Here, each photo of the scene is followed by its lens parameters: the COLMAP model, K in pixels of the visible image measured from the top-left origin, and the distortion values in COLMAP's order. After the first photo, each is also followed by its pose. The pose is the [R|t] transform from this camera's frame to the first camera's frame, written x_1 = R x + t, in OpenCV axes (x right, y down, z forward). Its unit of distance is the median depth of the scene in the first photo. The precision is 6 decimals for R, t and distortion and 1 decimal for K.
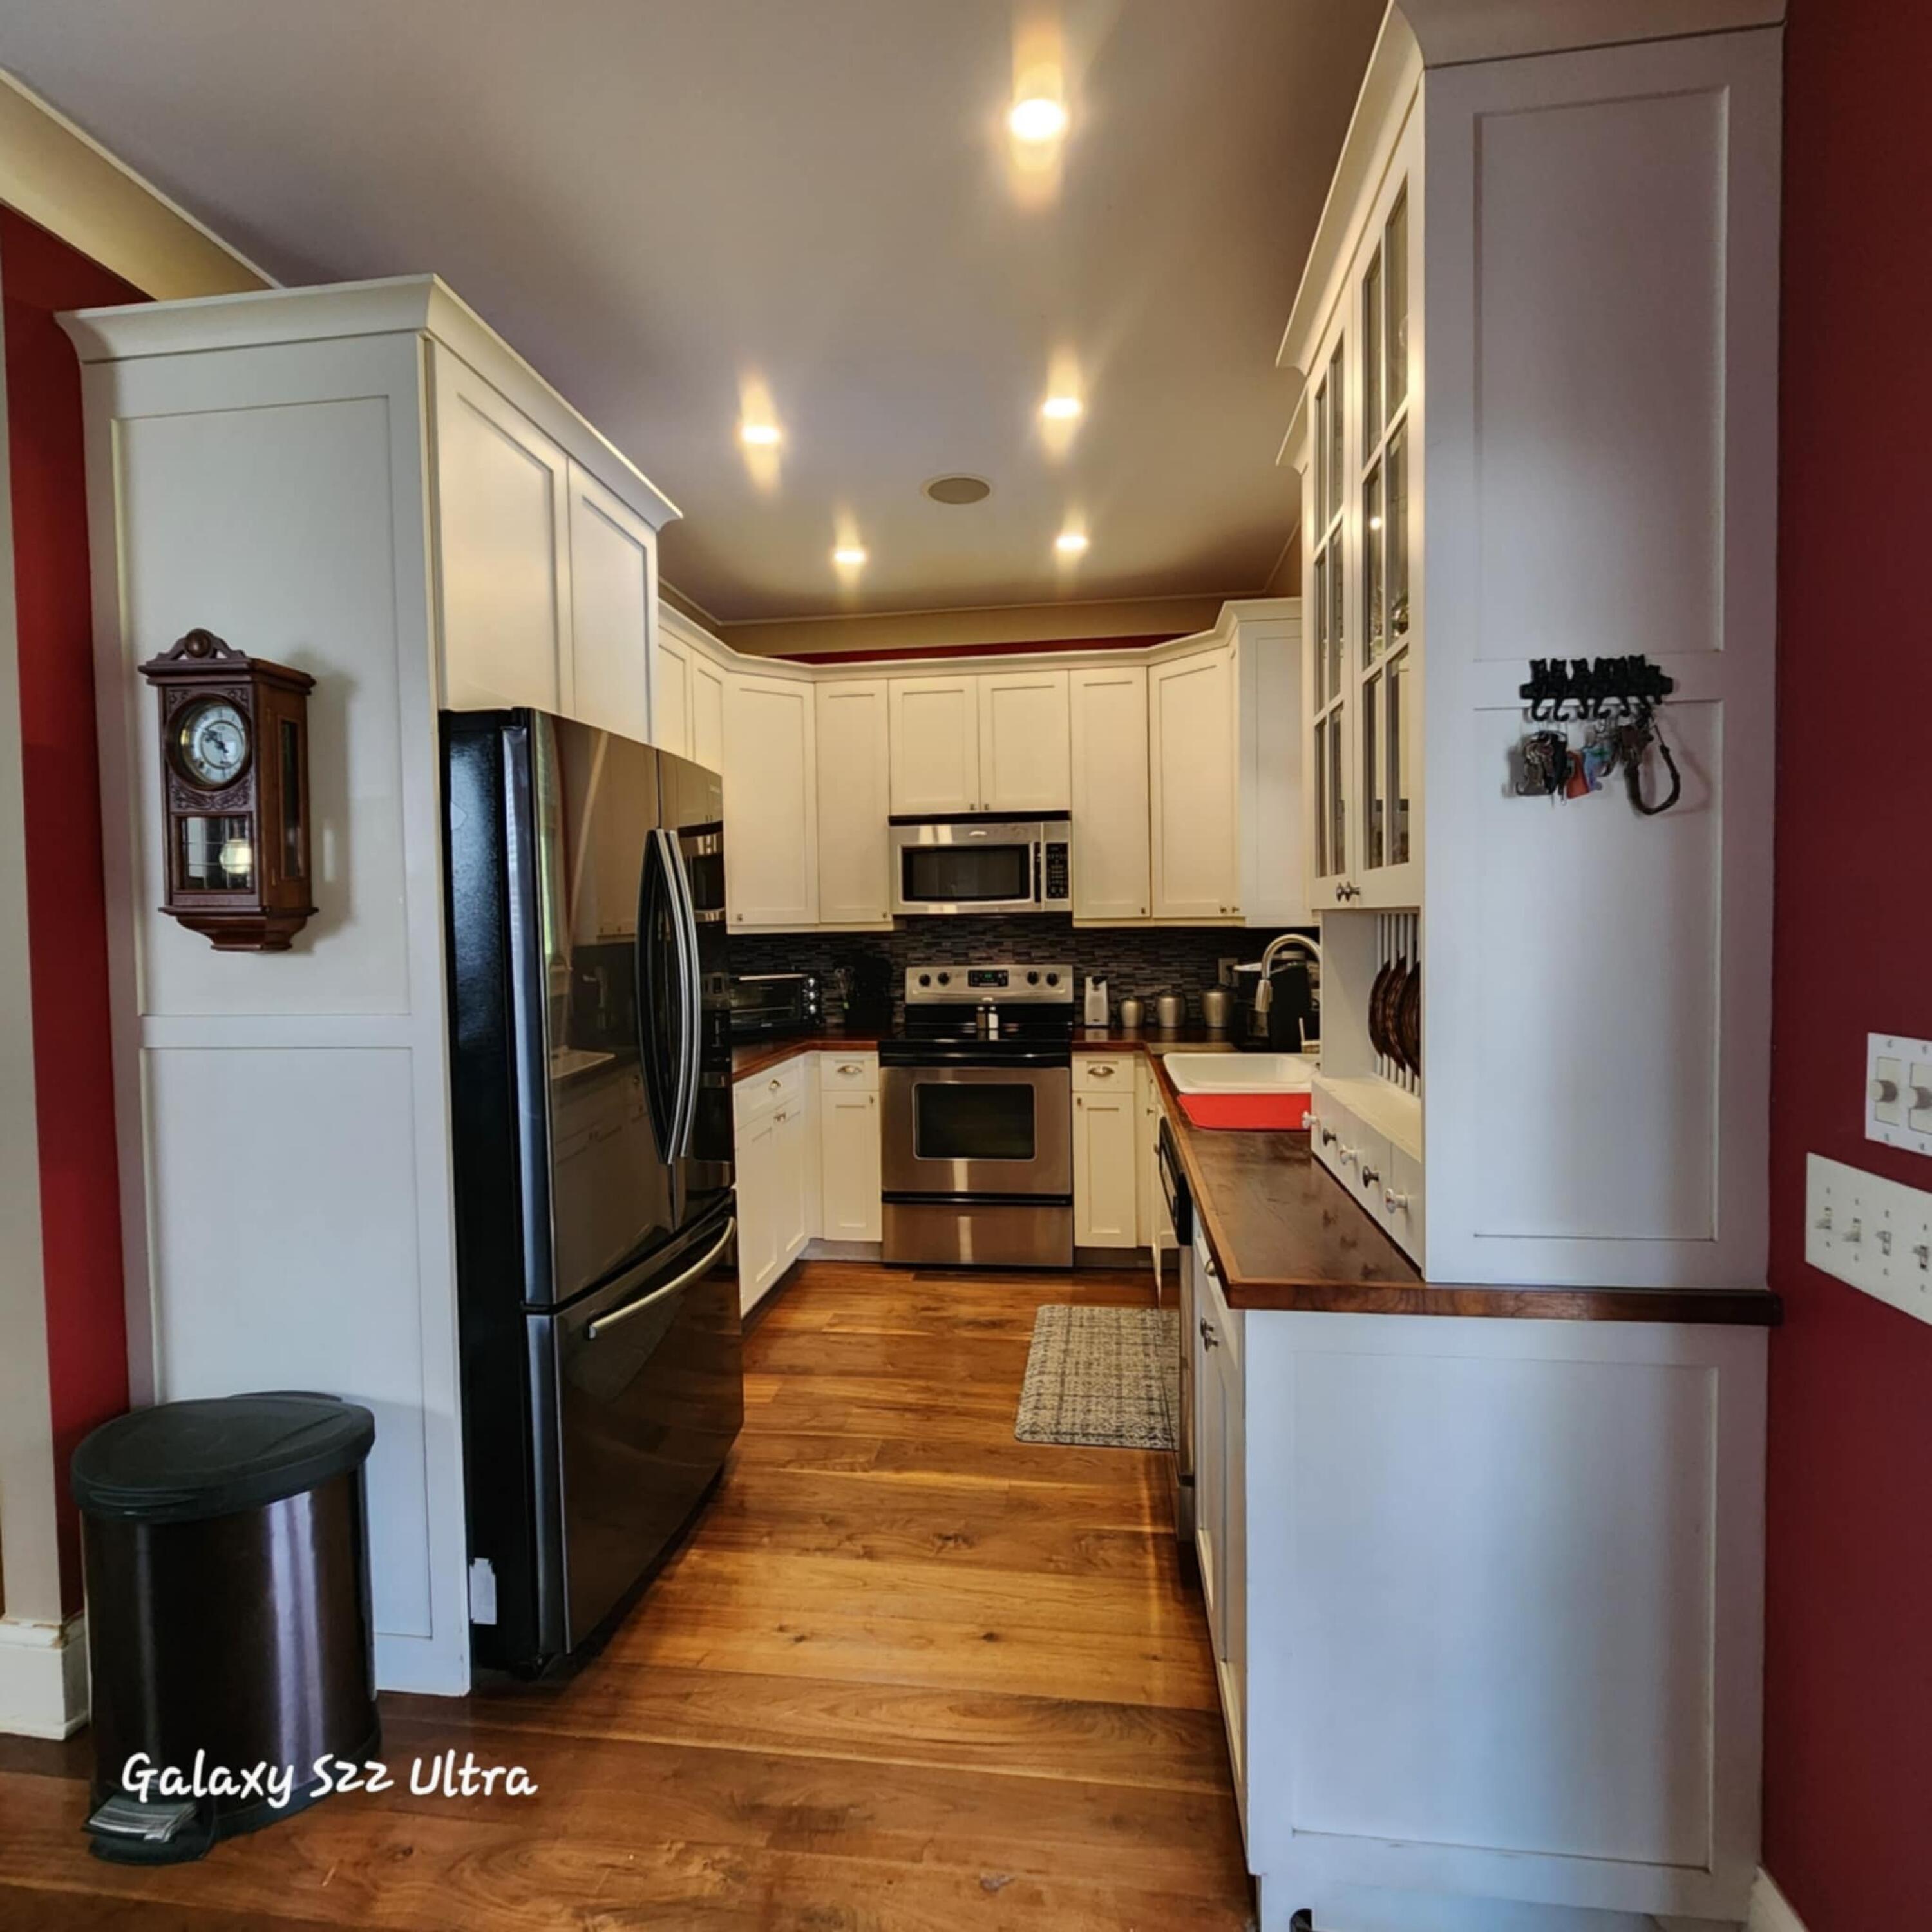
lens RADIAL K [[1051.6, 0, 974.0], [0, 1051.6, 956.7], [0, 0, 1]] dist [0.001197, 0.000788]
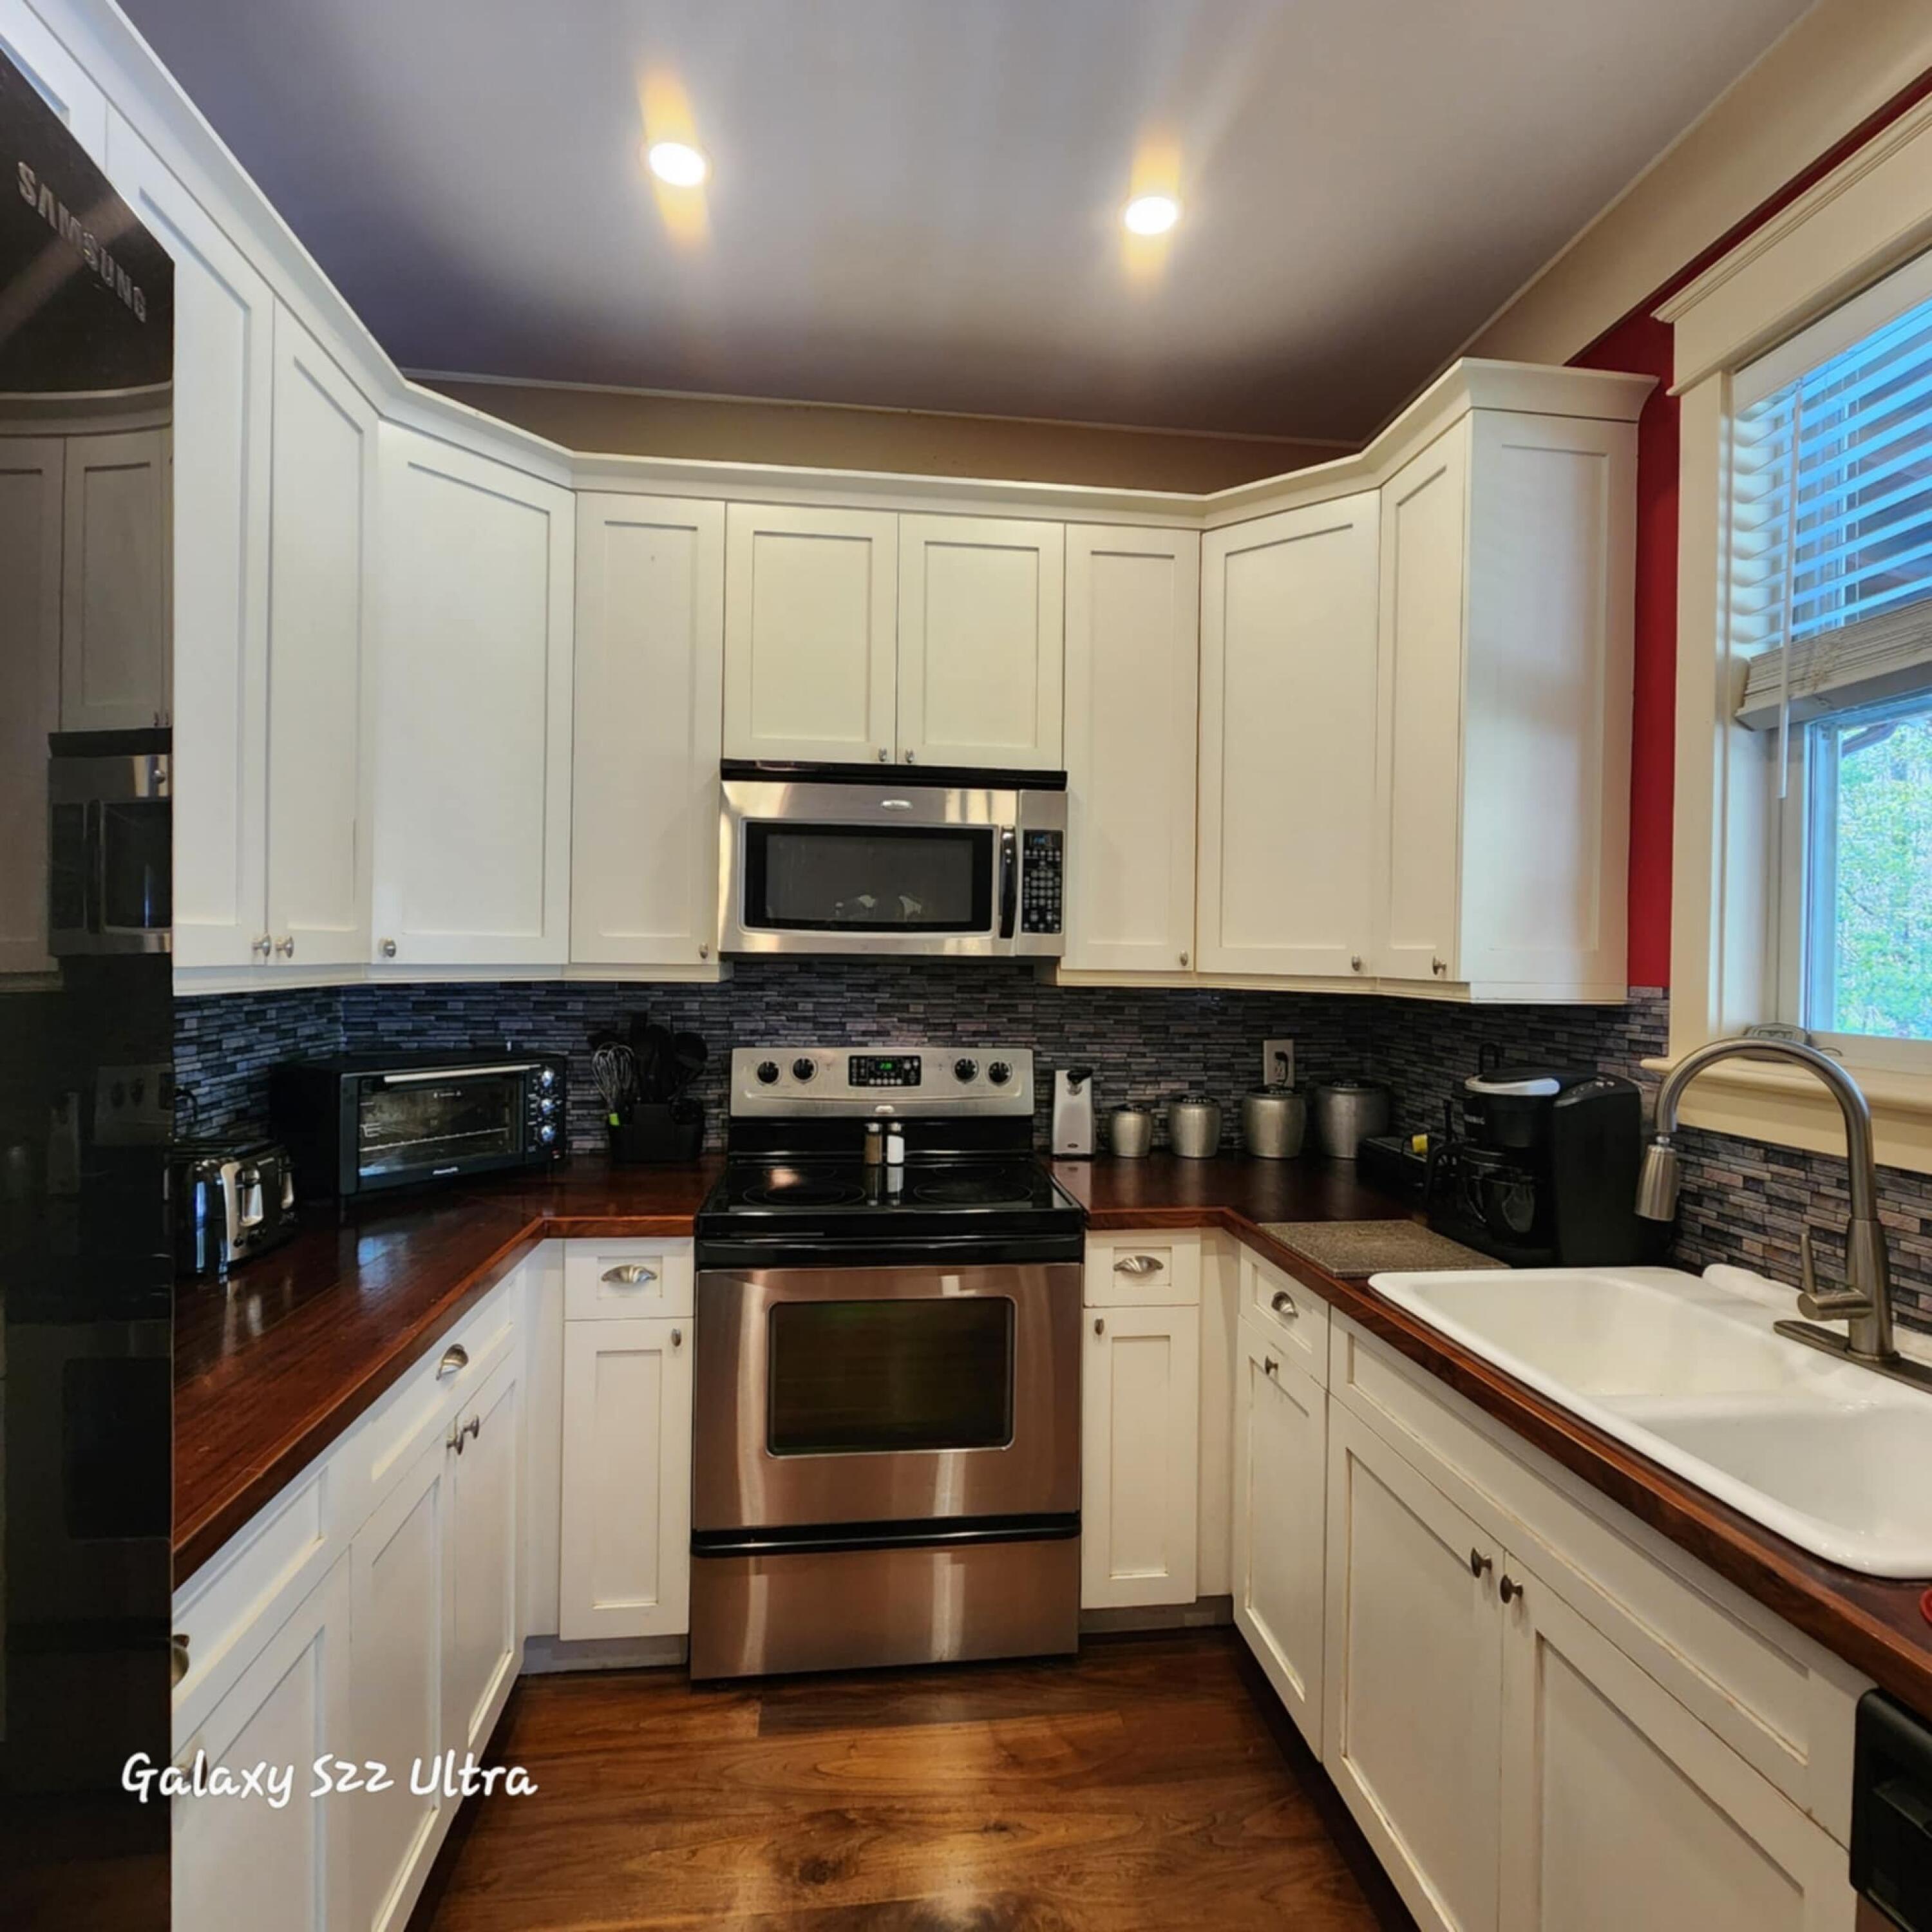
lens RADIAL K [[1051.6, 0, 974.0], [0, 1051.6, 956.7], [0, 0, 1]] dist [0.001197, 0.000788]
pose [[0.968496, 0.030442, 0.247161, -0.081903], [-0.022700, 0.999160, -0.034115, -0.022153], [-0.247992, 0.027430, 0.968374, 0.453428]]
